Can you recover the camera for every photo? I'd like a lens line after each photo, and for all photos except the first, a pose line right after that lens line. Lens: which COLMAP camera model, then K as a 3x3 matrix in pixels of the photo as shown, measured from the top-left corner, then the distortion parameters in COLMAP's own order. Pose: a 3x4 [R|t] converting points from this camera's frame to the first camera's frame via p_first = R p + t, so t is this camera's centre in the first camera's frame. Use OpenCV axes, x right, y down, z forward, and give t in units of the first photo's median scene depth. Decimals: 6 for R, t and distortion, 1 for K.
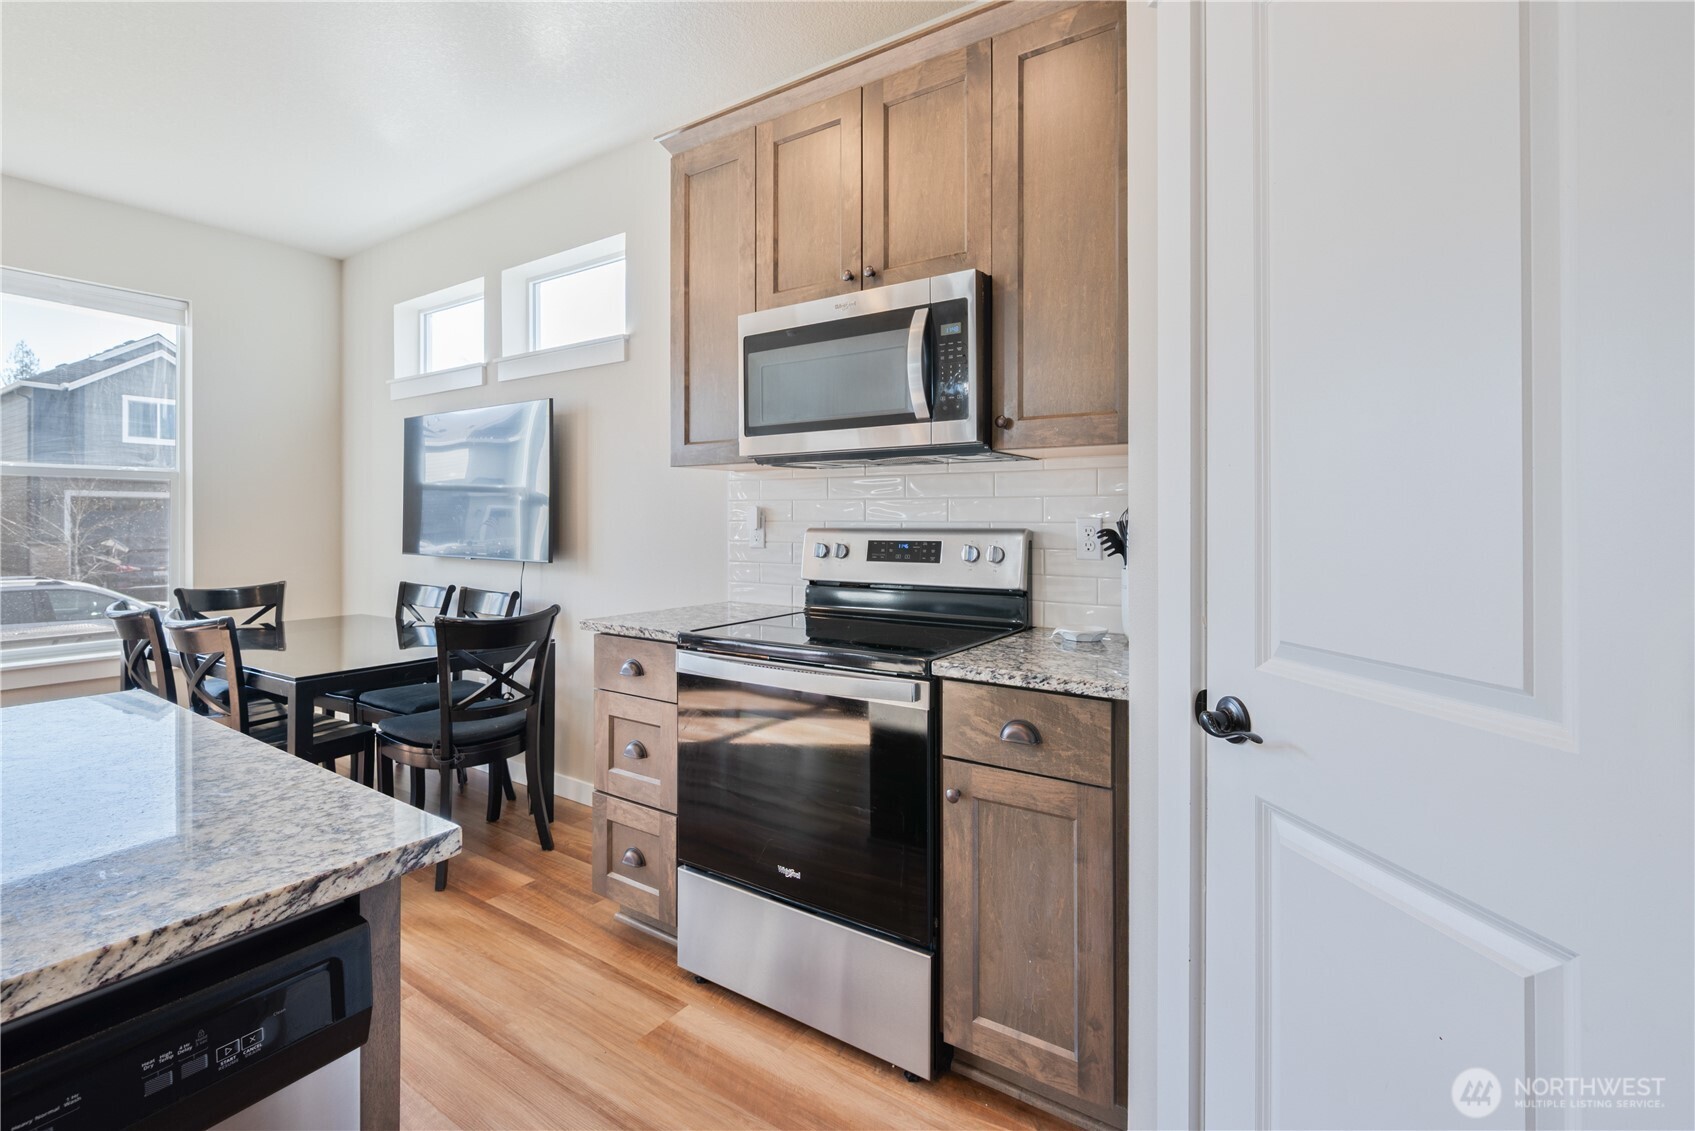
lens RADIAL K [[762.5, 0, 853.2], [0, 762.5, 517.9], [0, 0, 1]] dist [0.001427, -0.000107]
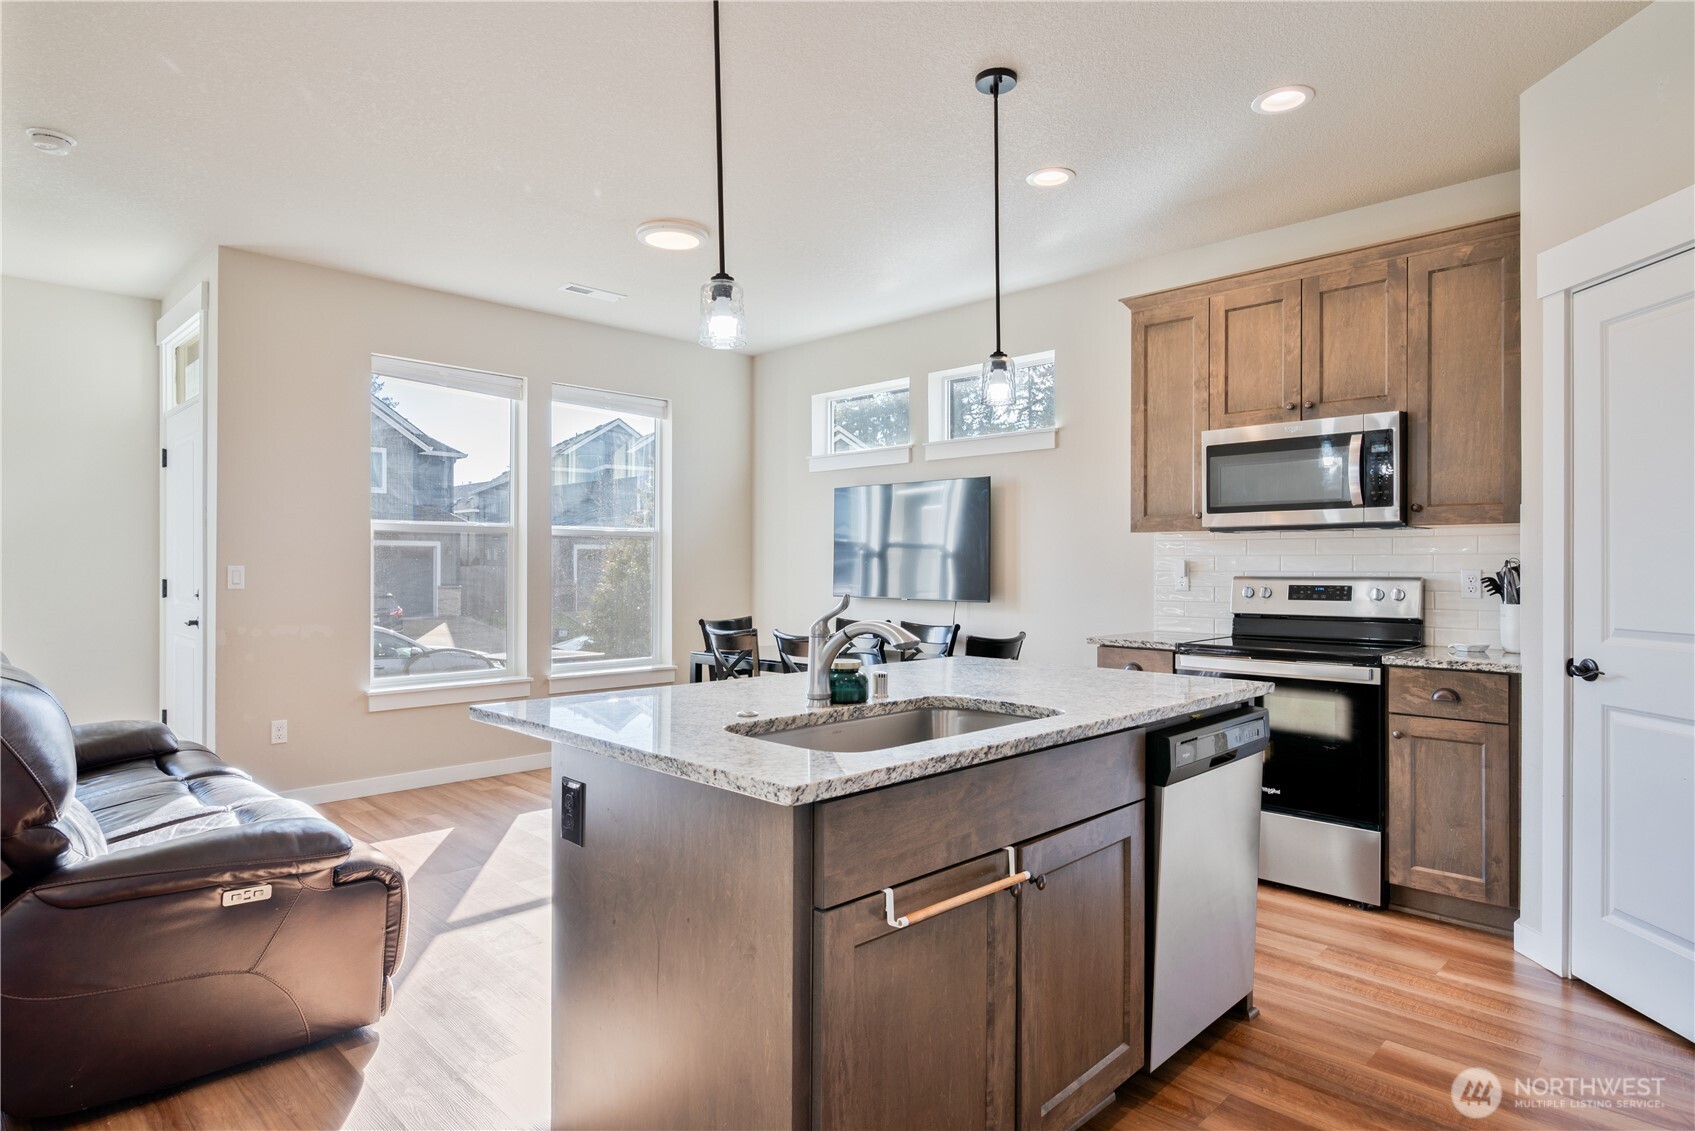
lens RADIAL K [[934.4, 0, 847.5], [0, 934.4, 565.5], [0, 0, 1]] dist [-0.000668, -0.000474]
pose [[0.980831, 0.001496, -0.194856, -0.558655], [-0.001504, 0.999999, 0.000106, -0.007082], [0.194855, 0.000189, 0.980832, -1.067657]]
